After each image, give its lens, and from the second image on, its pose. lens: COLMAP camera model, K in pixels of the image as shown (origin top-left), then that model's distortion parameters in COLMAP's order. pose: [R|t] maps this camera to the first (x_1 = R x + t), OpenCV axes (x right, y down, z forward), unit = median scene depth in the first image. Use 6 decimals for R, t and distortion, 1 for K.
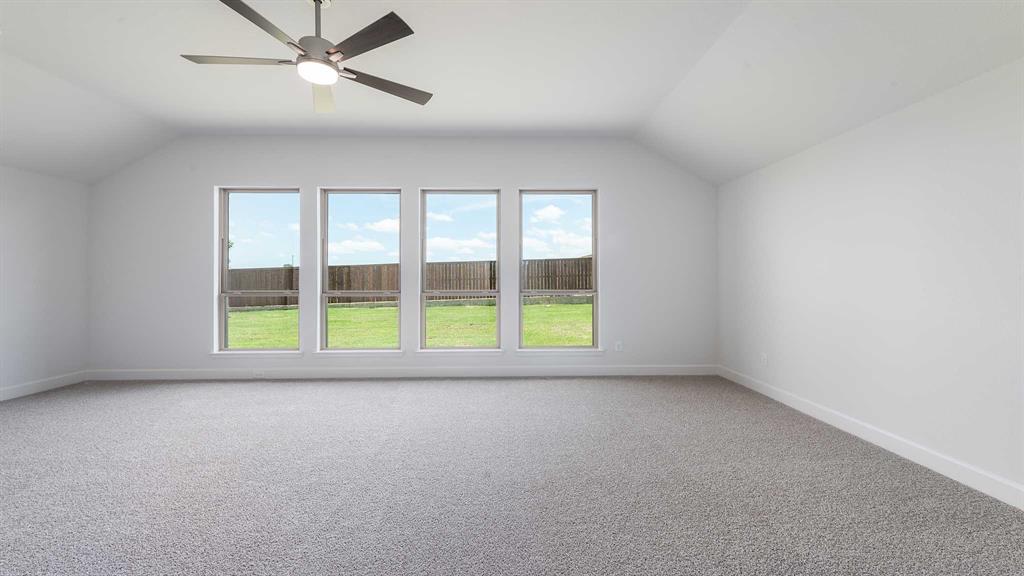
lens RADIAL K [[401.4, 0, 512.1], [0, 401.4, 282.4], [0, 0, 1]] dist [0.008458, -0.001794]
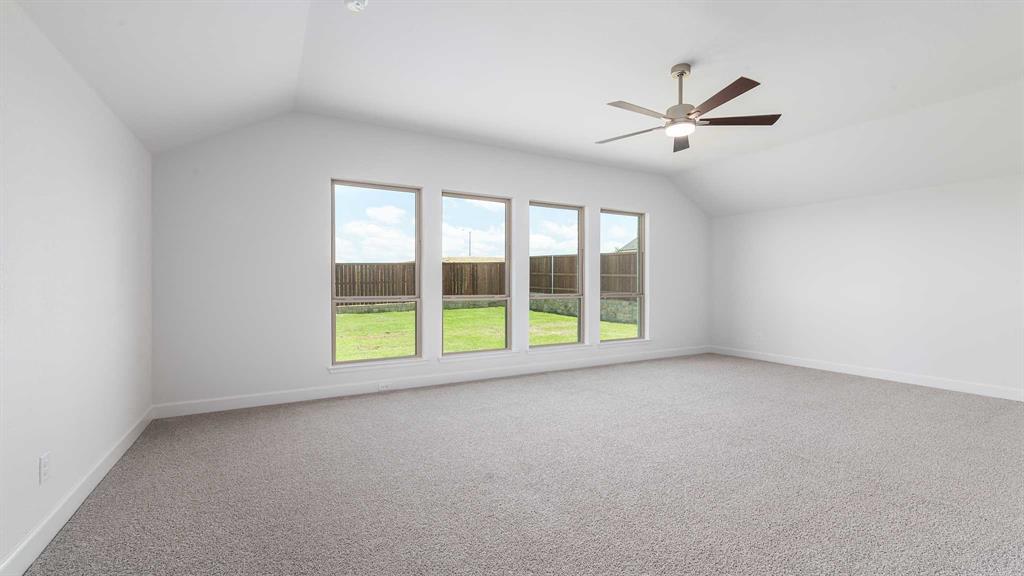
lens RADIAL K [[437.7, 0, 511.8], [0, 437.7, 289.4], [0, 0, 1]] dist [0.021584, 0.000082]
pose [[0.879015, -0.002041, 0.476790, -0.528071], [0.000225, 0.999993, 0.003865, 0.001927], [-0.476794, -0.003290, 0.879009, -0.013164]]
